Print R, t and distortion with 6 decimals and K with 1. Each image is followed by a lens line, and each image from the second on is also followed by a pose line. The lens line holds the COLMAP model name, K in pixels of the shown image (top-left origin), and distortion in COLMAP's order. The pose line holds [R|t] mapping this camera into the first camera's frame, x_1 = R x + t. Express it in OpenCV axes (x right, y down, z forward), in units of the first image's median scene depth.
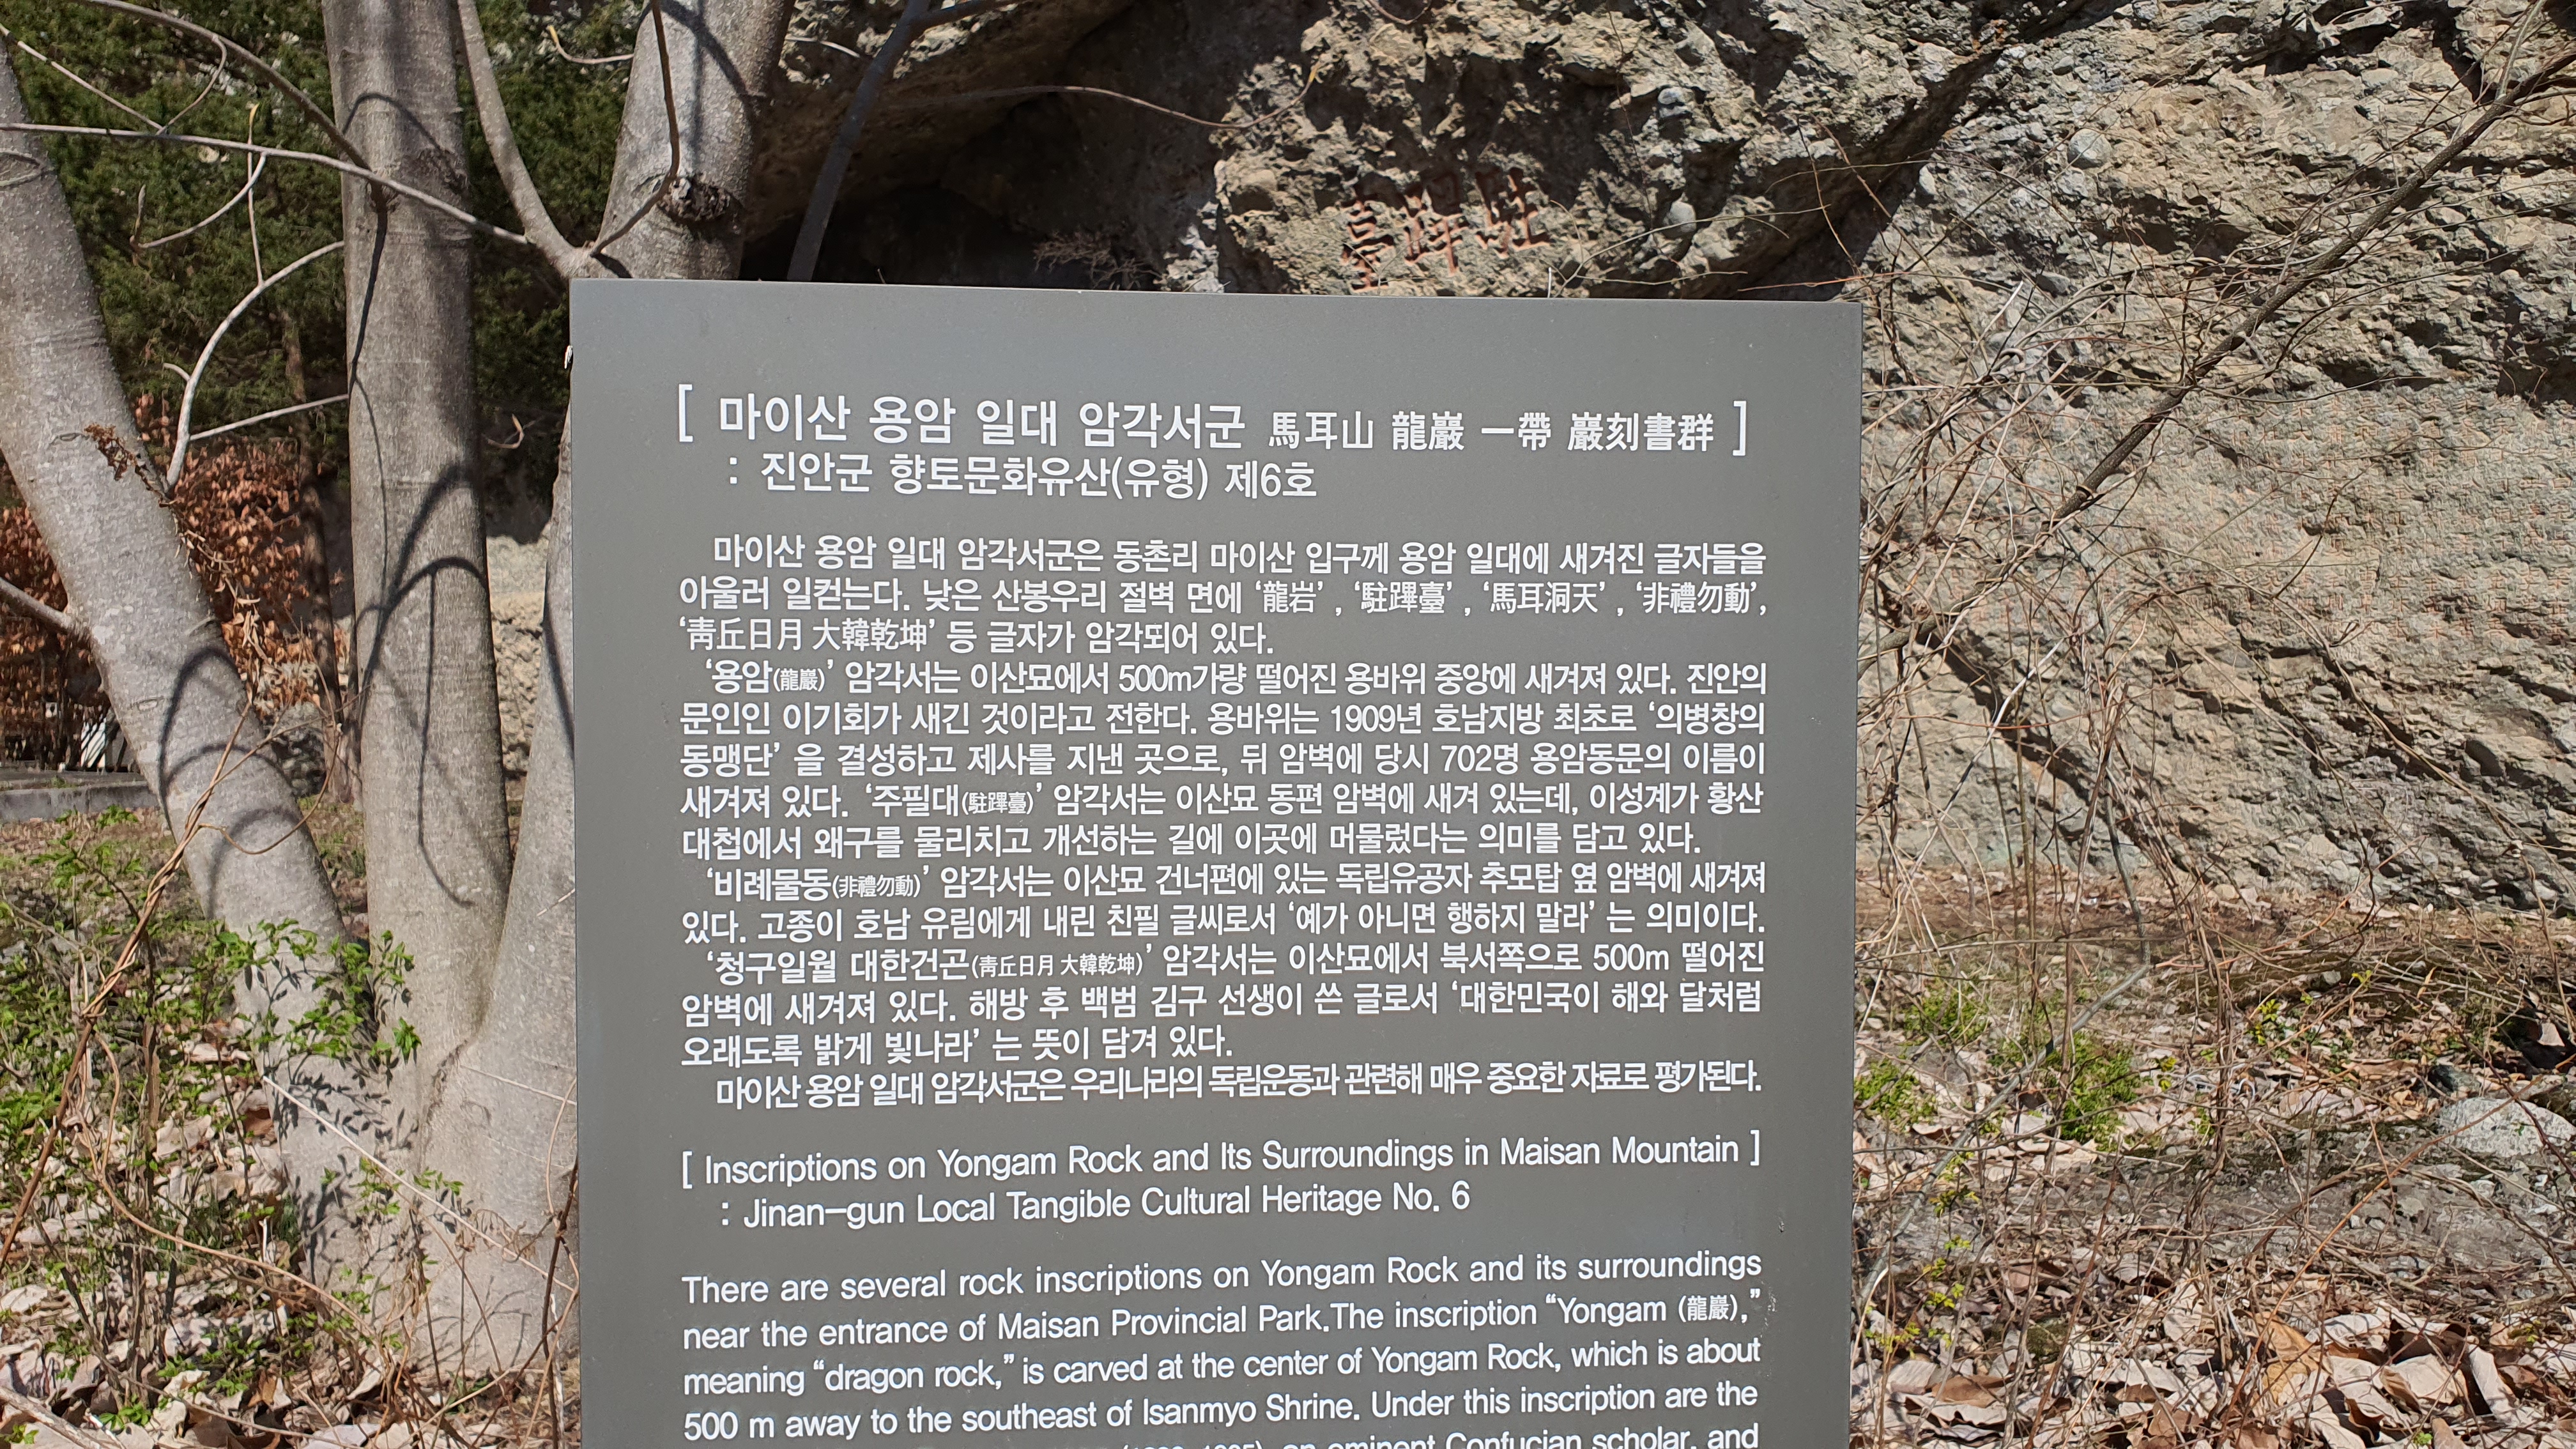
lens RADIAL K [[1923.7, 0, 1286.9], [0, 1923.7, 750.6], [0, 0, 1]] dist [0.016575, 0.000617]
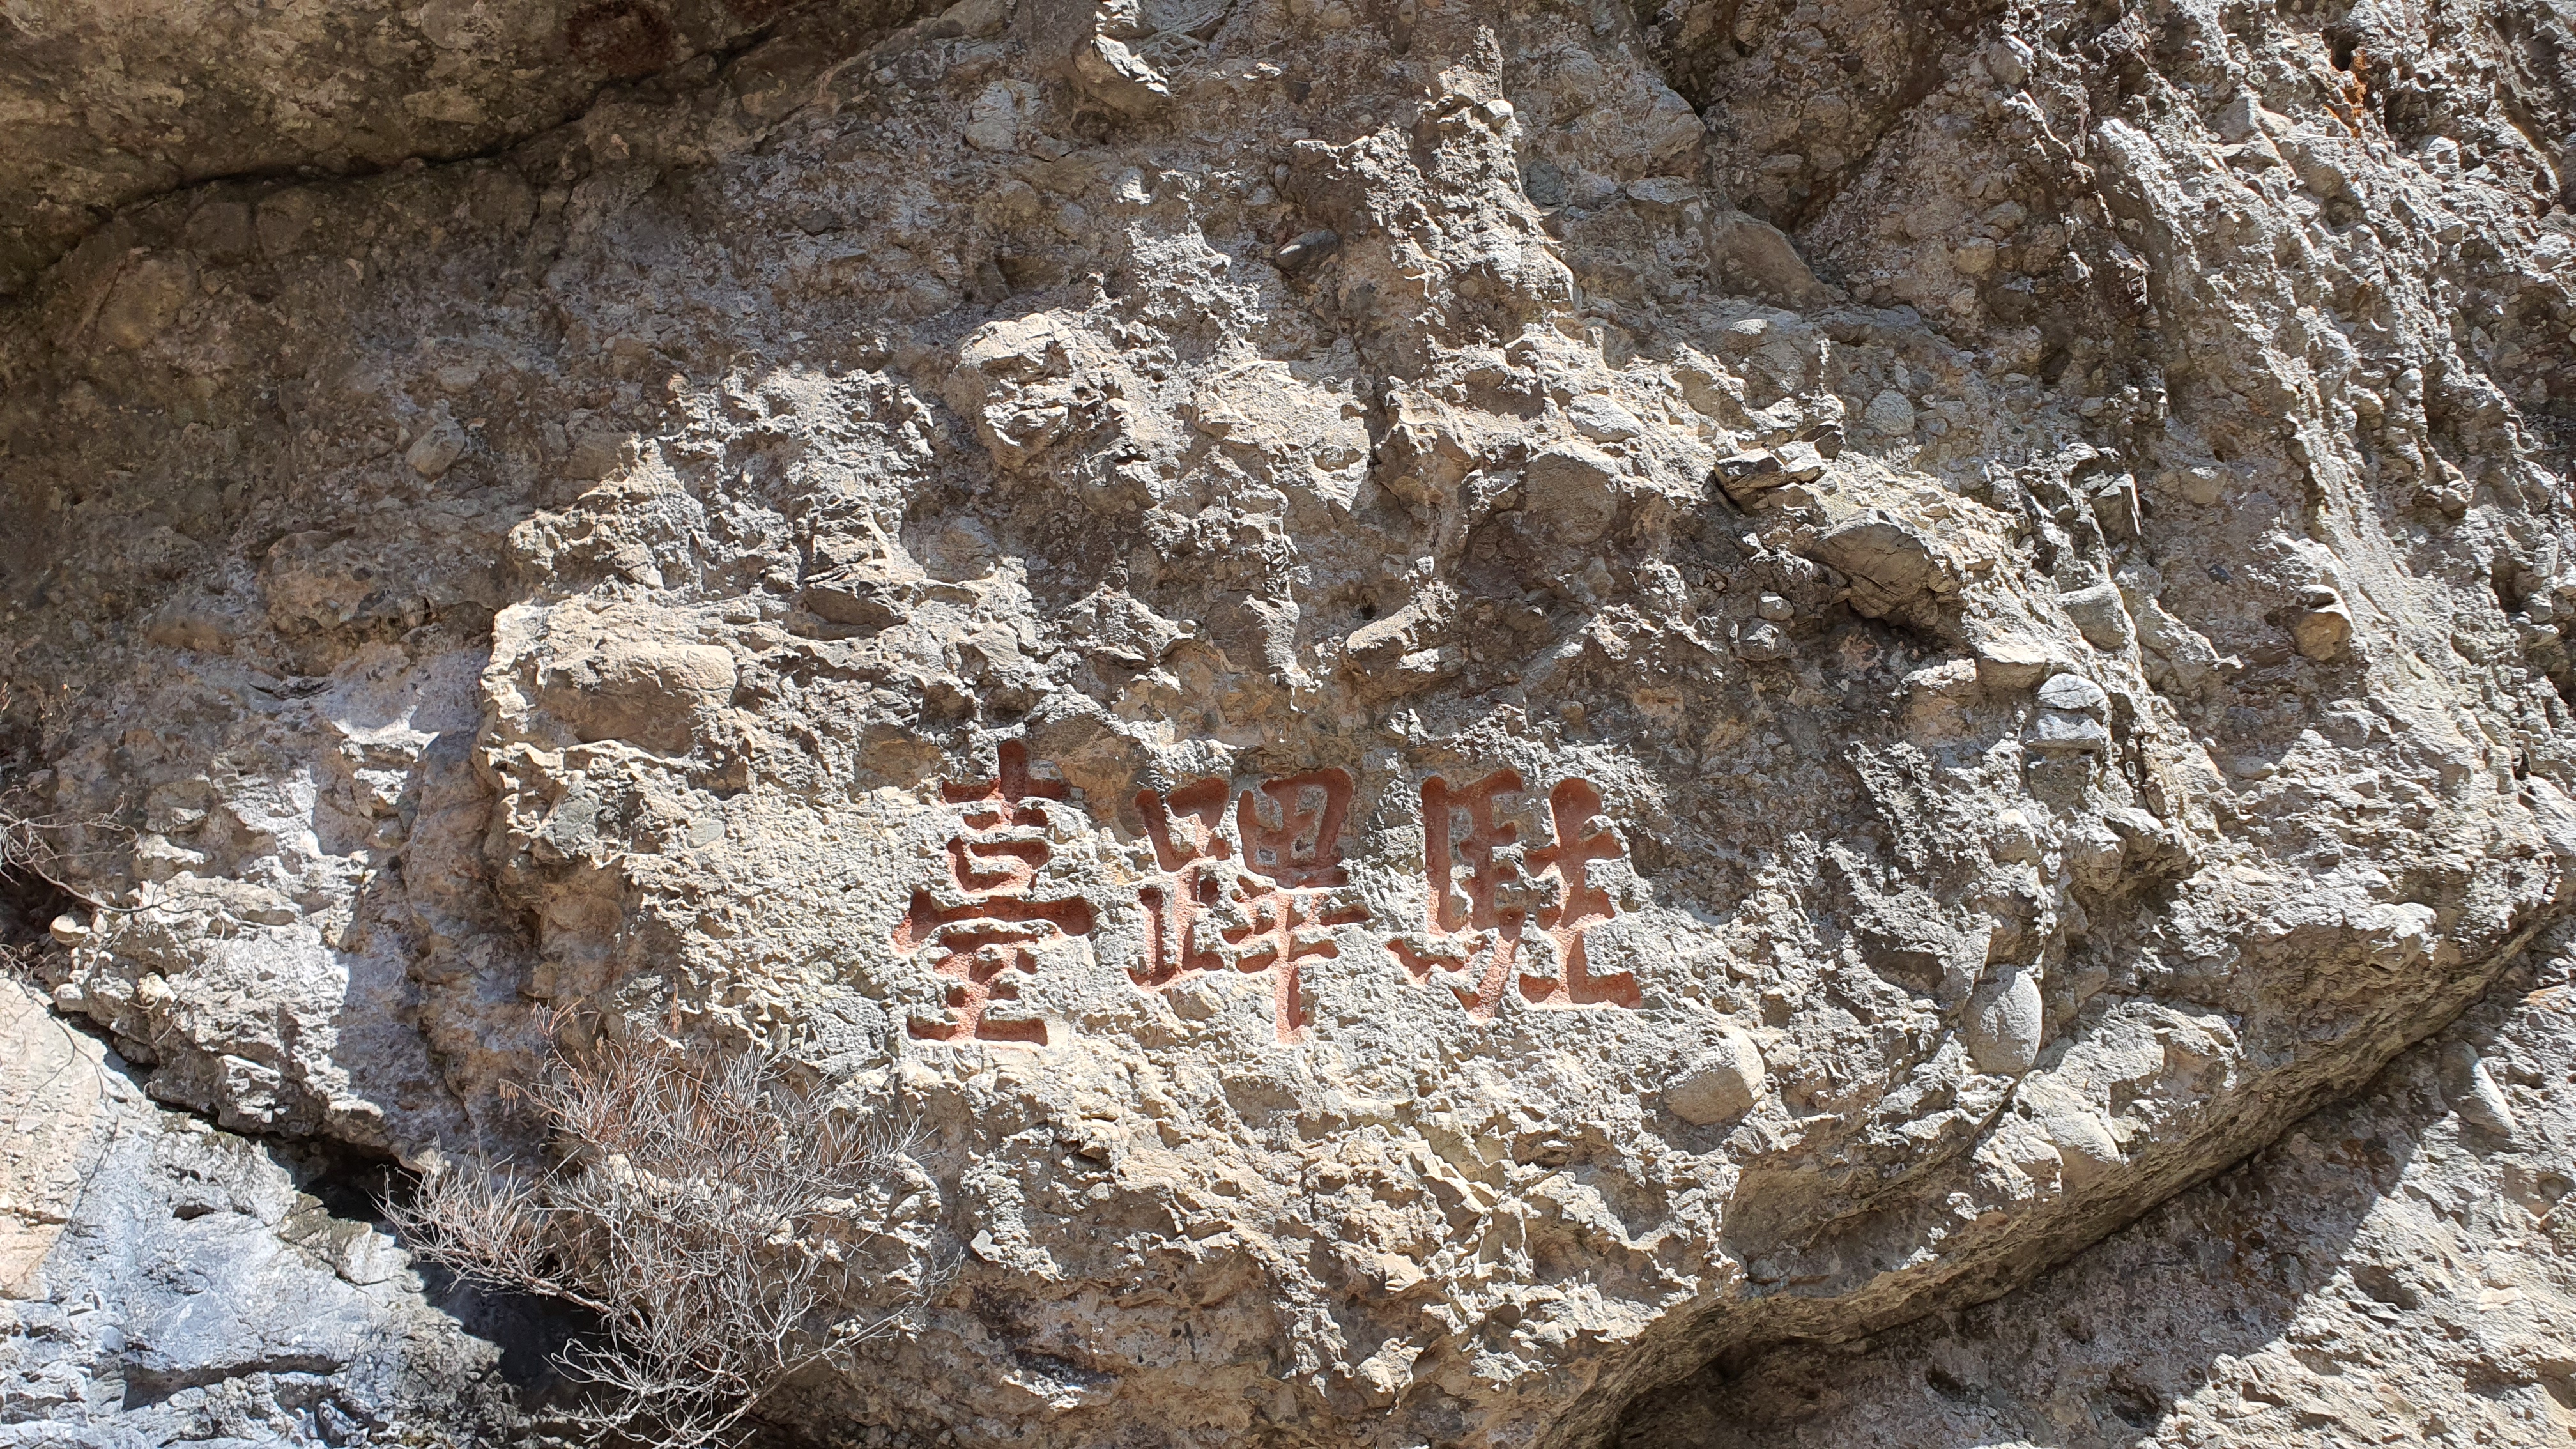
lens RADIAL K [[1940.0, 0, 1296.2], [0, 1940.0, 752.4], [0, 0, 1]] dist [0.083563, -0.109761]
pose [[0.763442, 0.406206, 0.502147, -0.112495], [0.022954, 0.759912, -0.649620, -0.082381], [-0.645468, 0.507474, 0.570826, 0.905128]]
